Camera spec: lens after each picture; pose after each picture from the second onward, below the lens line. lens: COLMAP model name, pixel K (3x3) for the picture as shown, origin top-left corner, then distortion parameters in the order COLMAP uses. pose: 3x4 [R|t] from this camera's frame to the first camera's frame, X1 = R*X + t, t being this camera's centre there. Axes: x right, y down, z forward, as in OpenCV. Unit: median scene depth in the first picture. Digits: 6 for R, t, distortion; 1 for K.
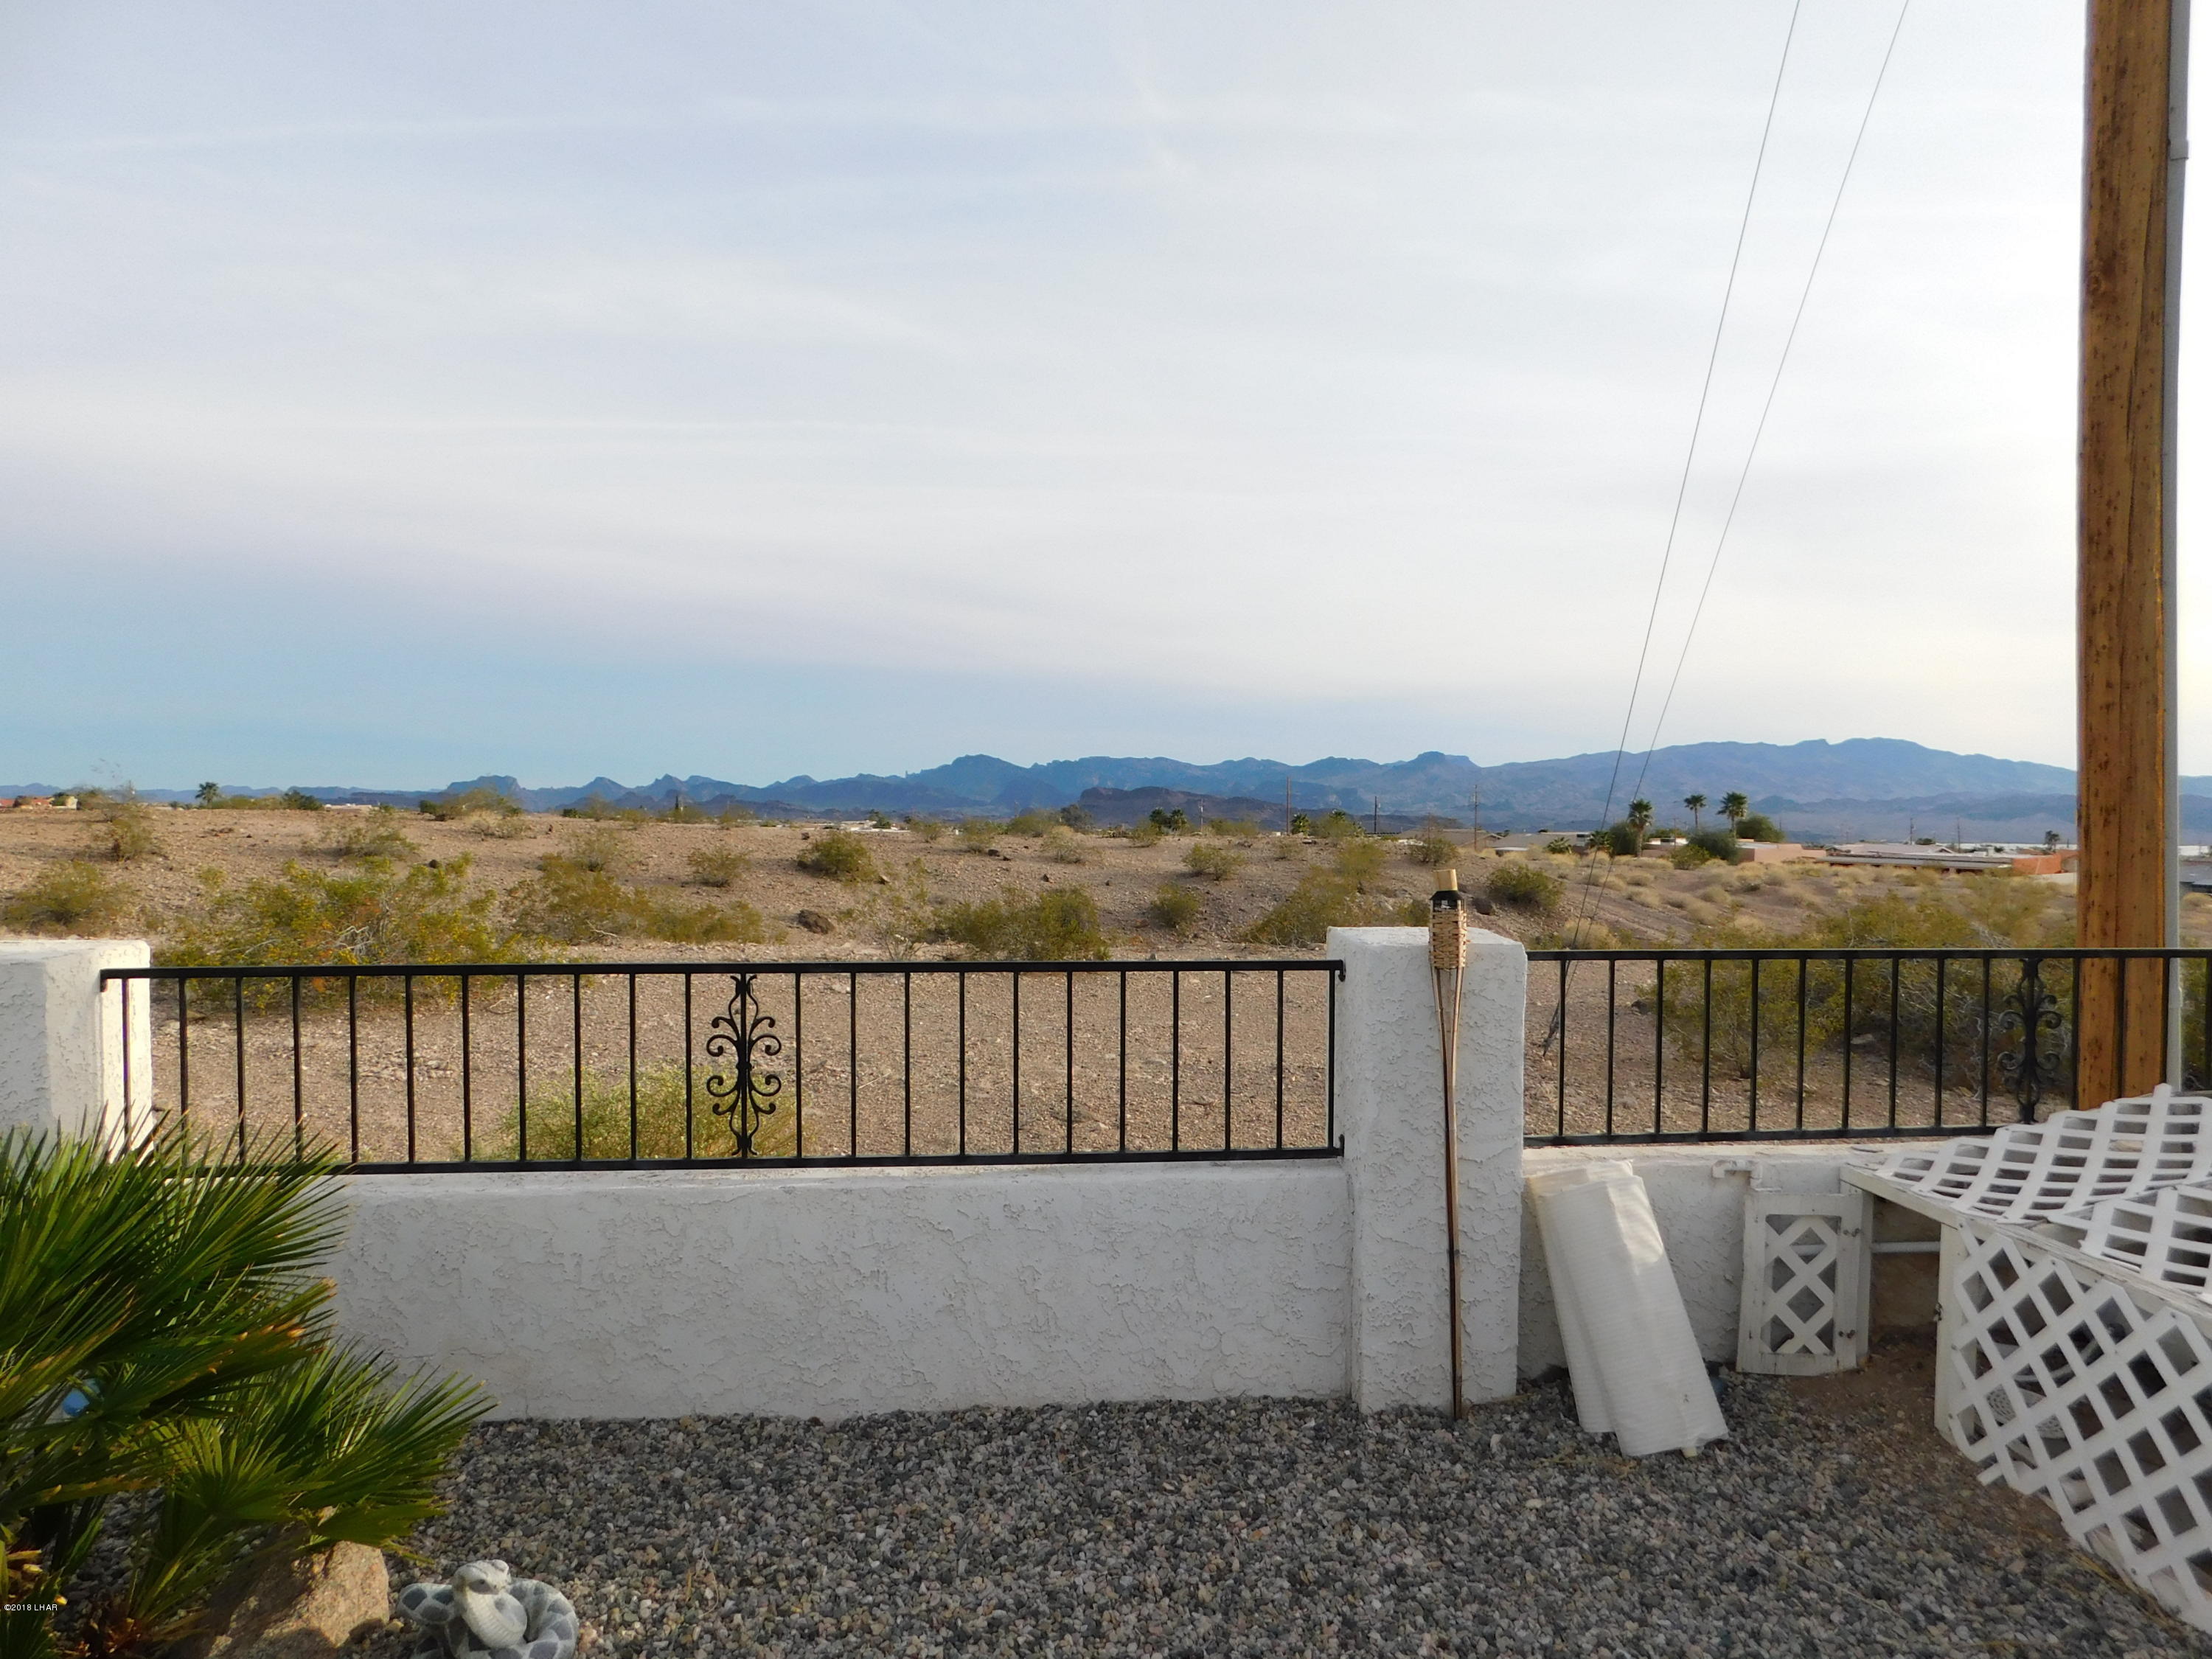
lens RADIAL K [[1462.4, 0, 1111.9], [0, 1462.4, 822.3], [0, 0, 1]] dist [-0.068757, 0.053891]
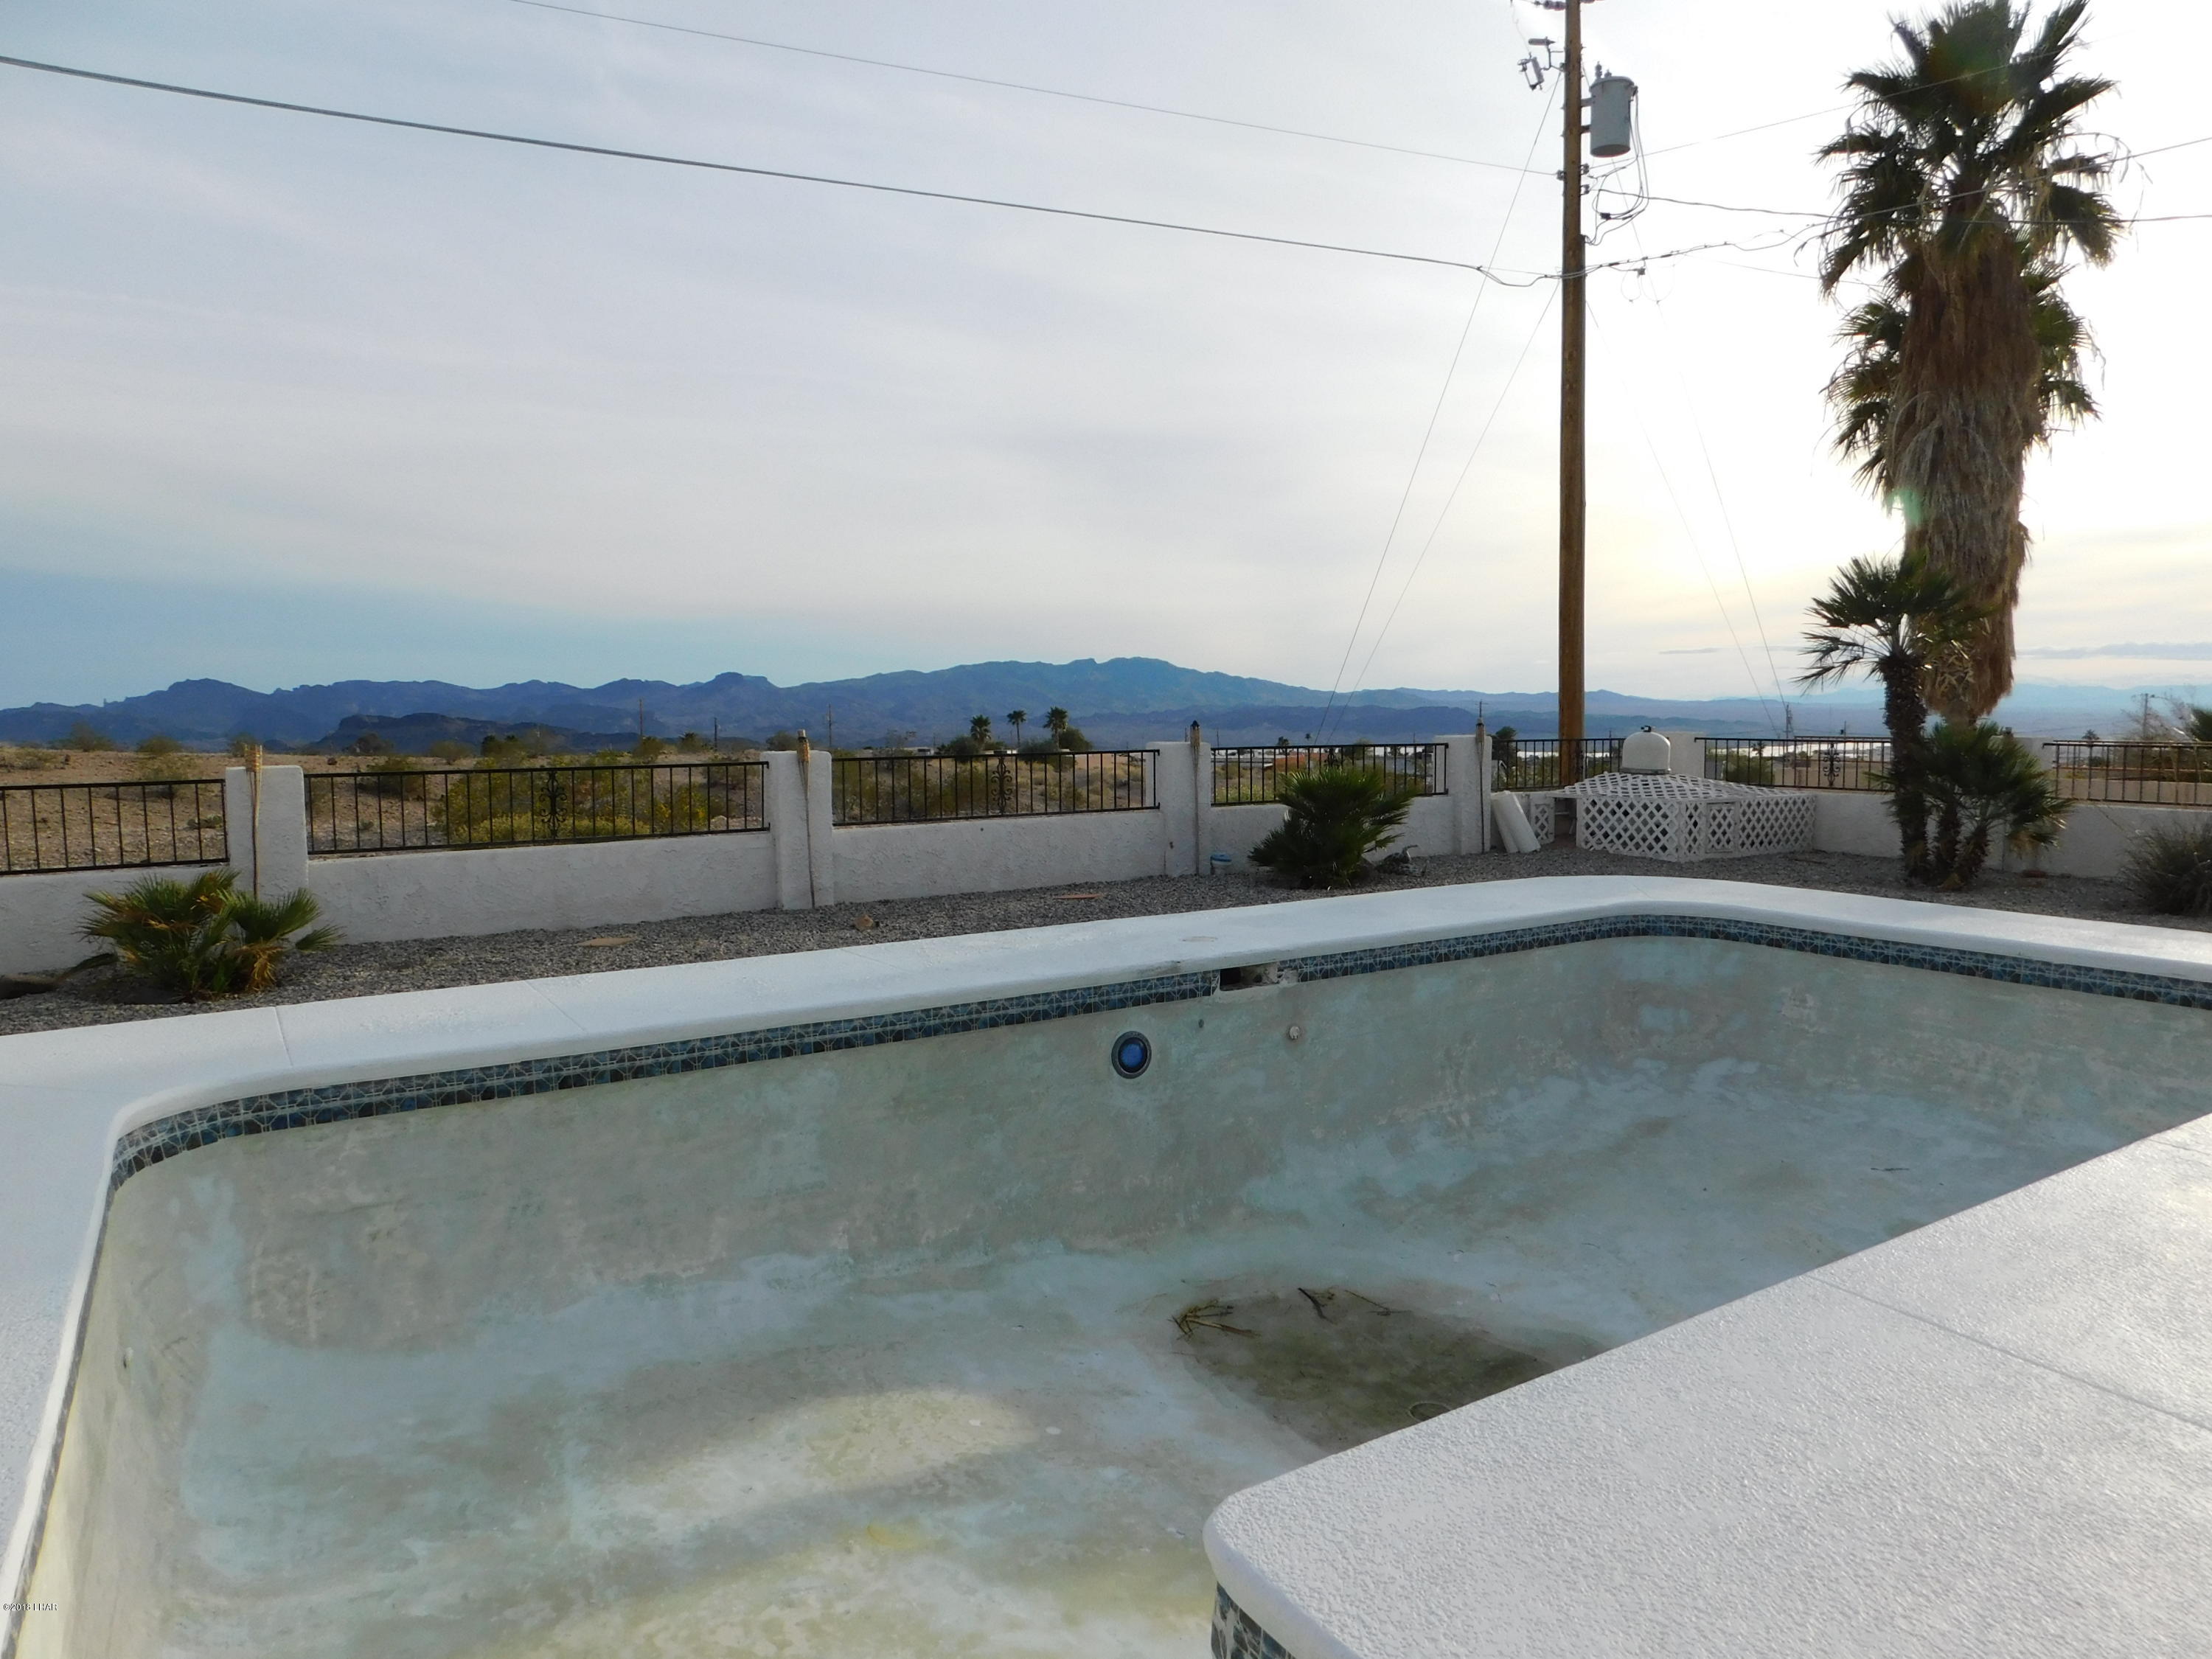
lens RADIAL K [[1462.4, 0, 1095.2], [0, 1462.4, 822.3], [0, 0, 1]] dist [-0.068757, 0.053891]
pose [[0.896041, -0.048404, 0.441326, -2.379659], [0.024457, 0.997911, 0.059793, 0.049149], [-0.443298, -0.042783, 0.895353, -2.038487]]
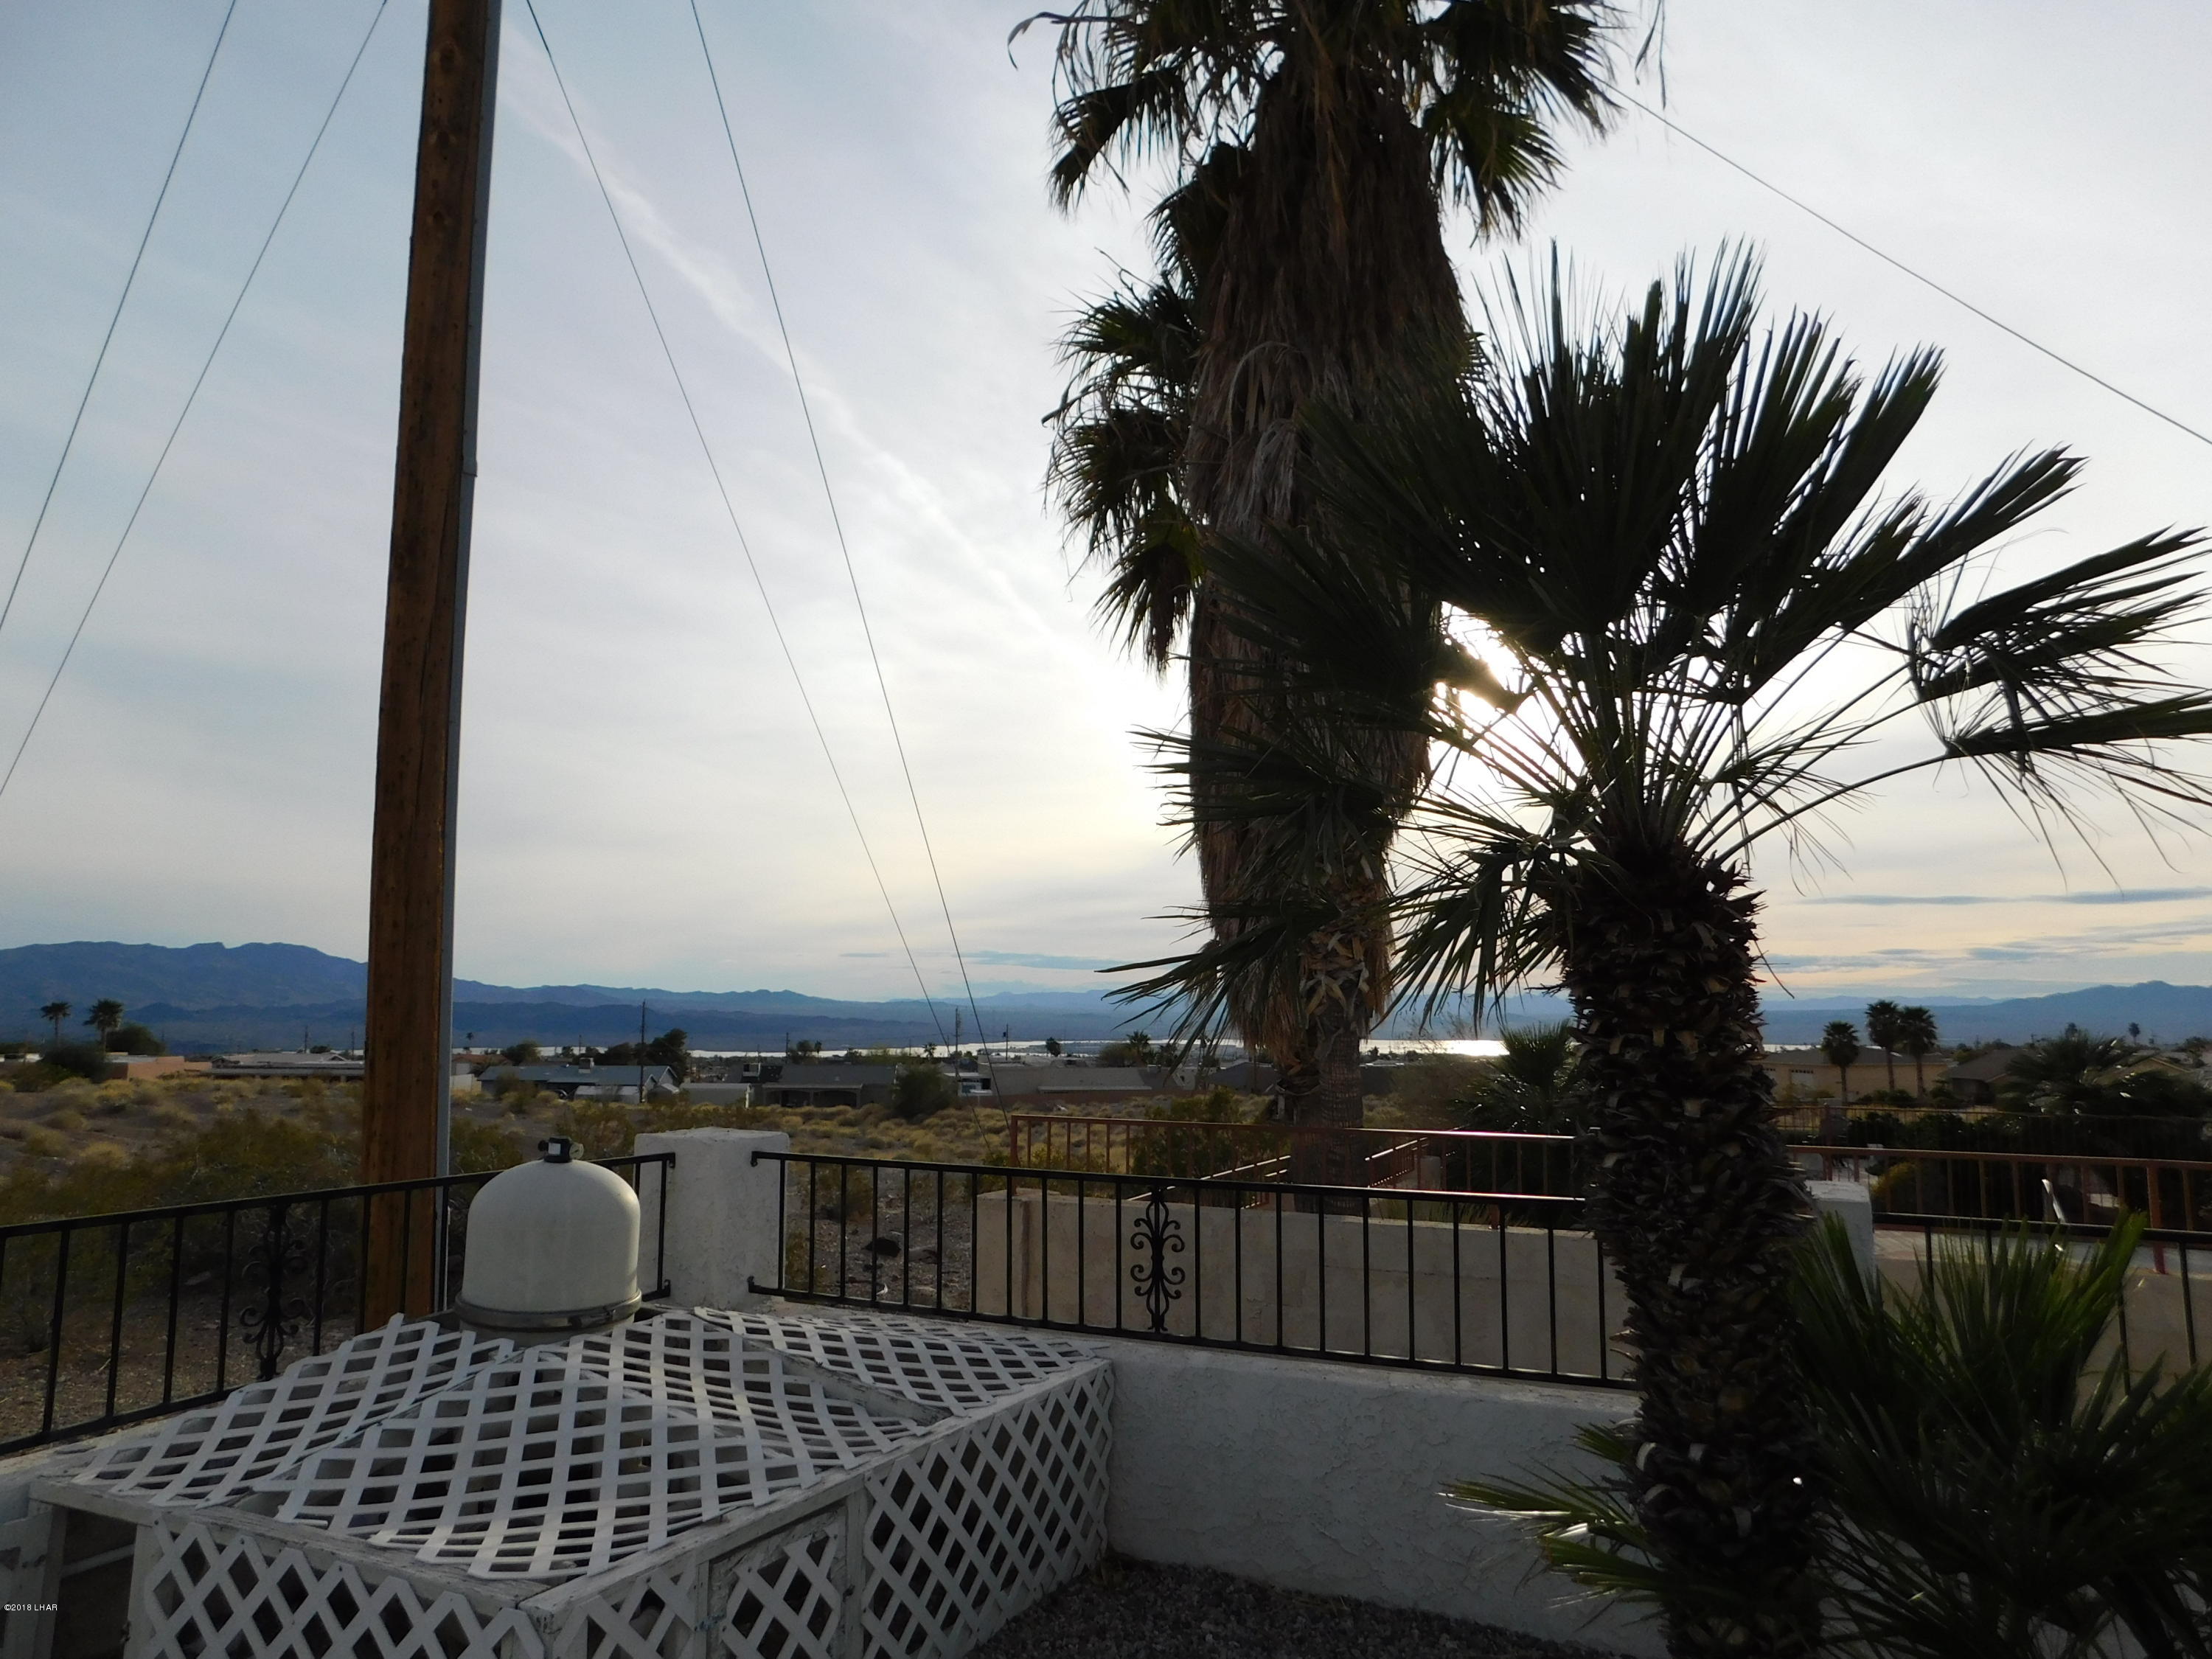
lens RADIAL K [[1462.4, 0, 1113.3], [0, 1462.4, 818.6], [0, 0, 1]] dist [-0.068757, 0.053891]
pose [[0.528949, 0.103750, 0.842288, 0.086771], [0.019650, 0.990736, -0.134375, -0.026286], [-0.848426, 0.087628, 0.522010, -0.032496]]
